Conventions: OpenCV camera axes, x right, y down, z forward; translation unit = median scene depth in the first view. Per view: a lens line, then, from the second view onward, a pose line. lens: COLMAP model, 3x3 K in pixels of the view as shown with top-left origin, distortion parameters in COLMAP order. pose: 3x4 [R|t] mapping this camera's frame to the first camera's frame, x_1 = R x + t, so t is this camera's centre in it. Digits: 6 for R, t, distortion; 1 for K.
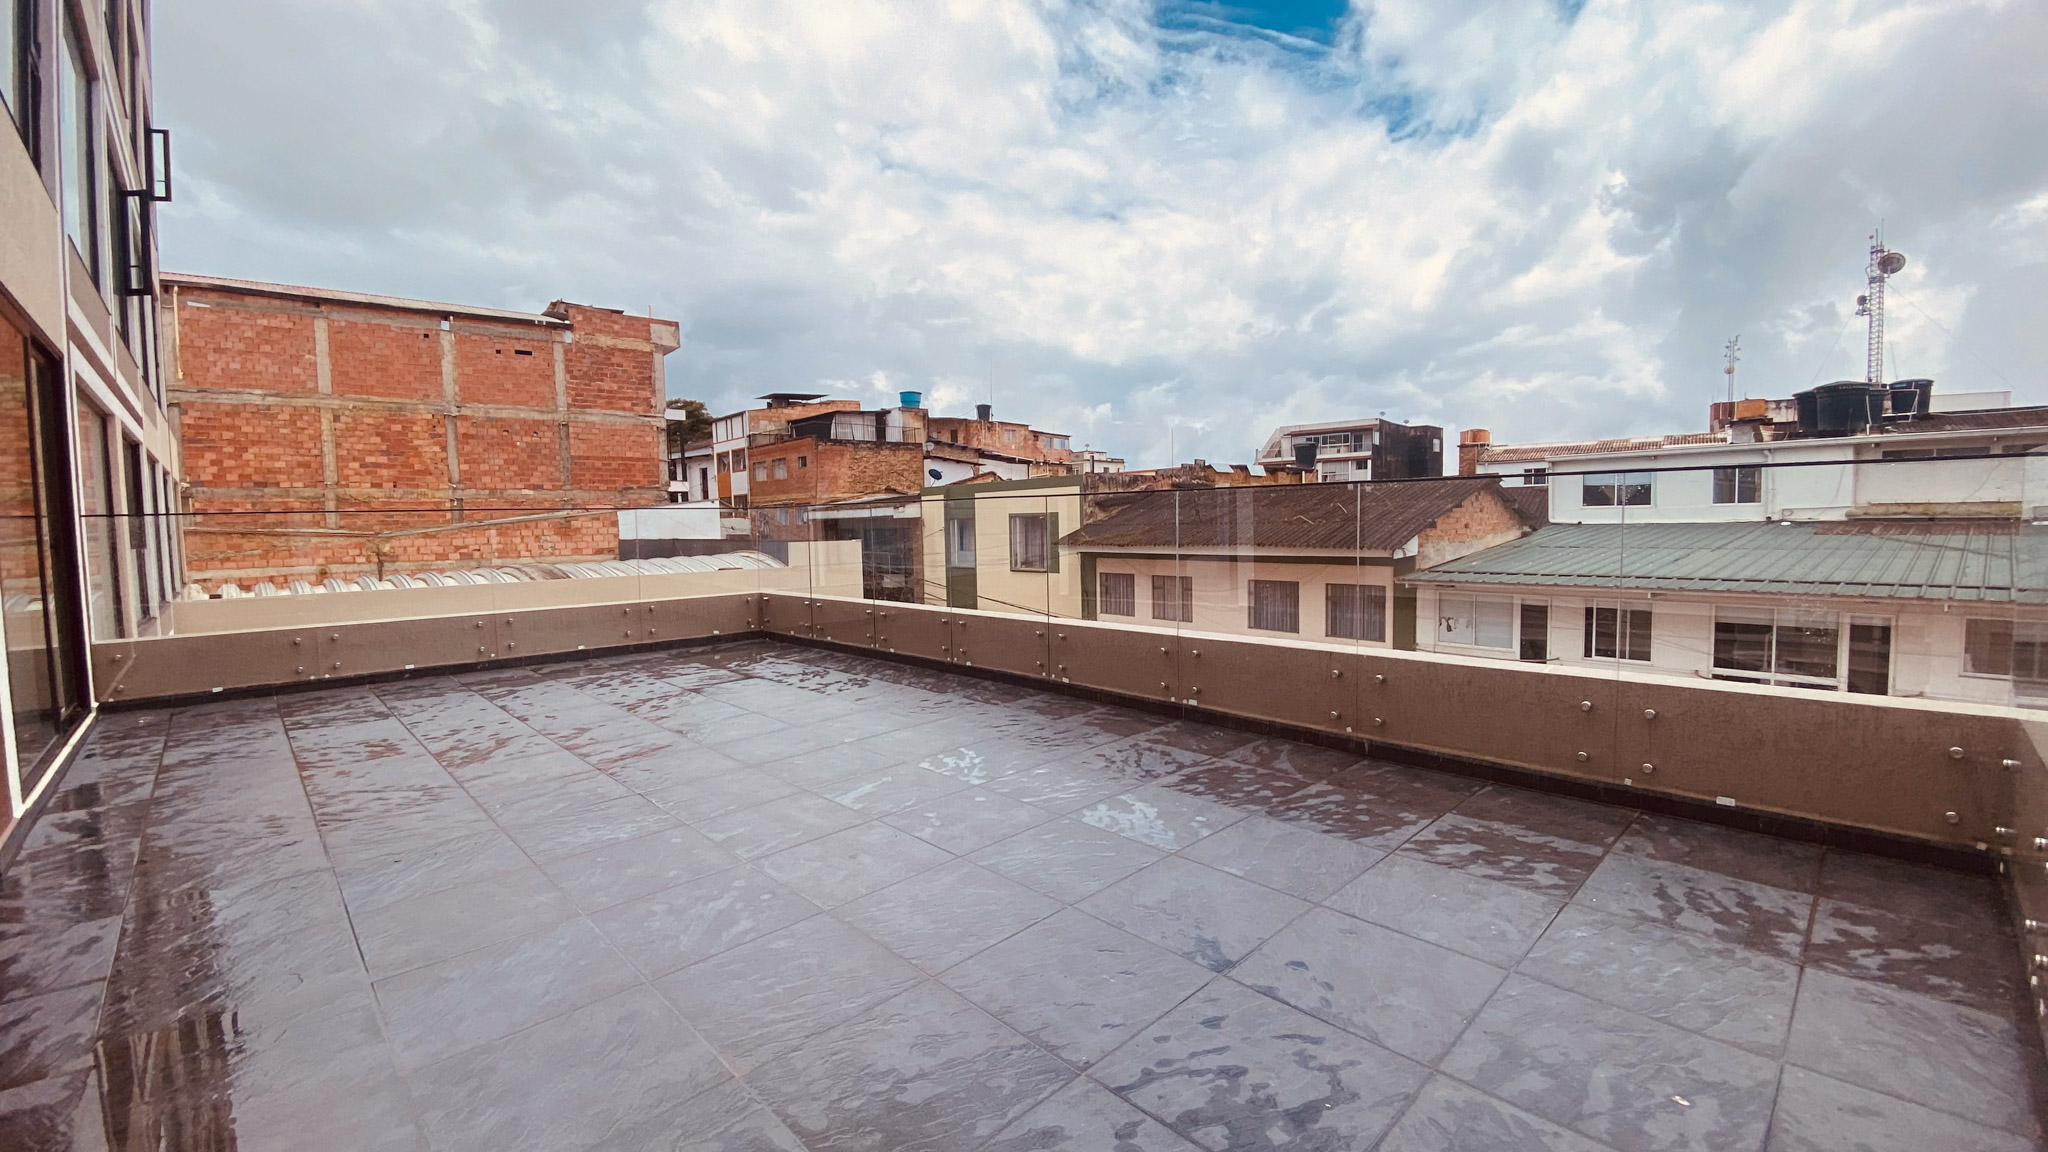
lens RADIAL K [[832.2, 0, 1034.1], [0, 832.2, 597.4], [0, 0, 1]] dist [0.019964, -0.000200]
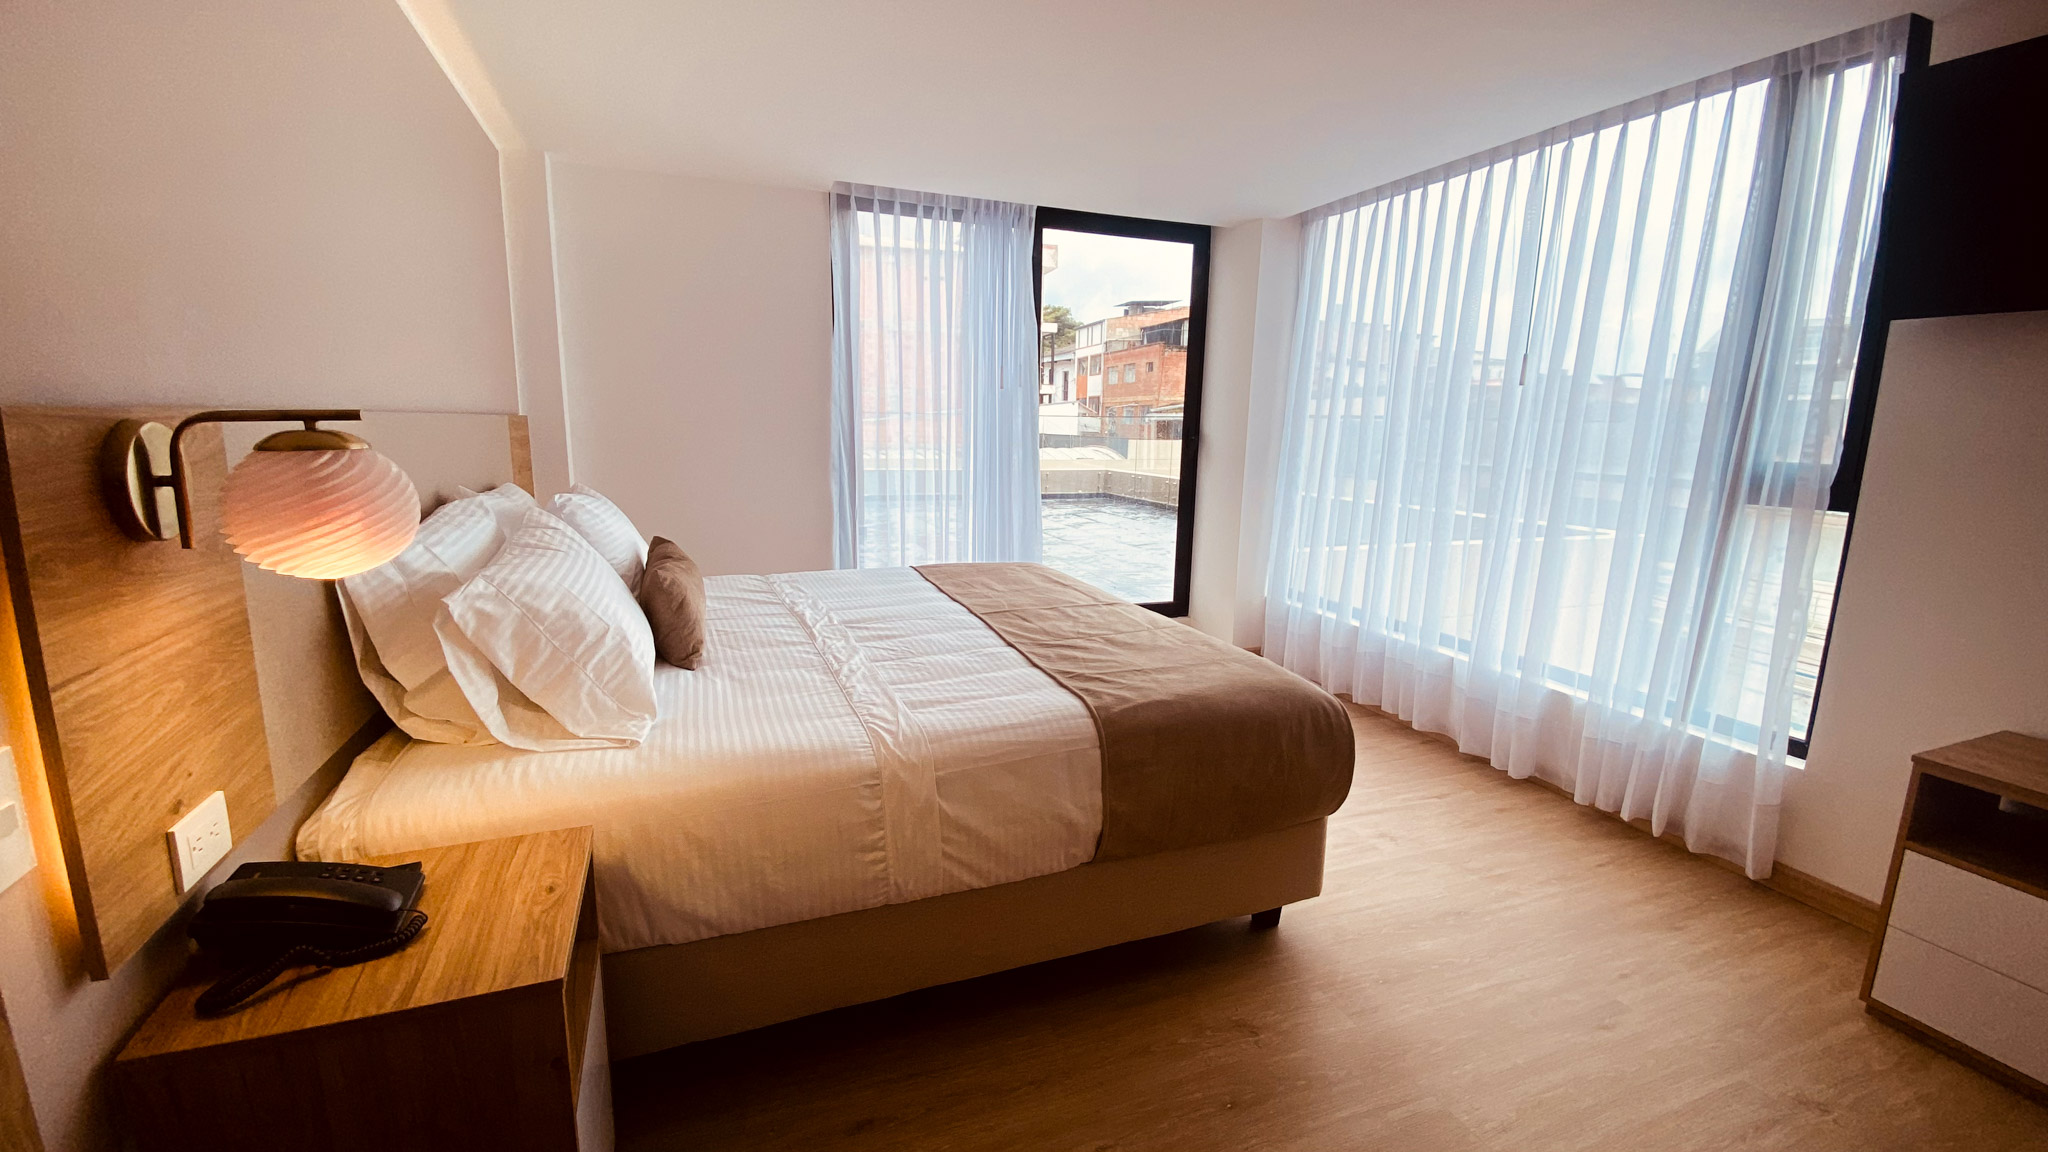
lens RADIAL K [[832.2, 0, 1017.8], [0, 832.2, 588.6], [0, 0, 1]] dist [0.019964, -0.000200]
pose [[0.911695, 0.114592, -0.394565, 0.032181], [-0.071768, 0.989971, 0.121684, 0.006541], [0.404552, -0.082622, 0.910775, -0.101365]]
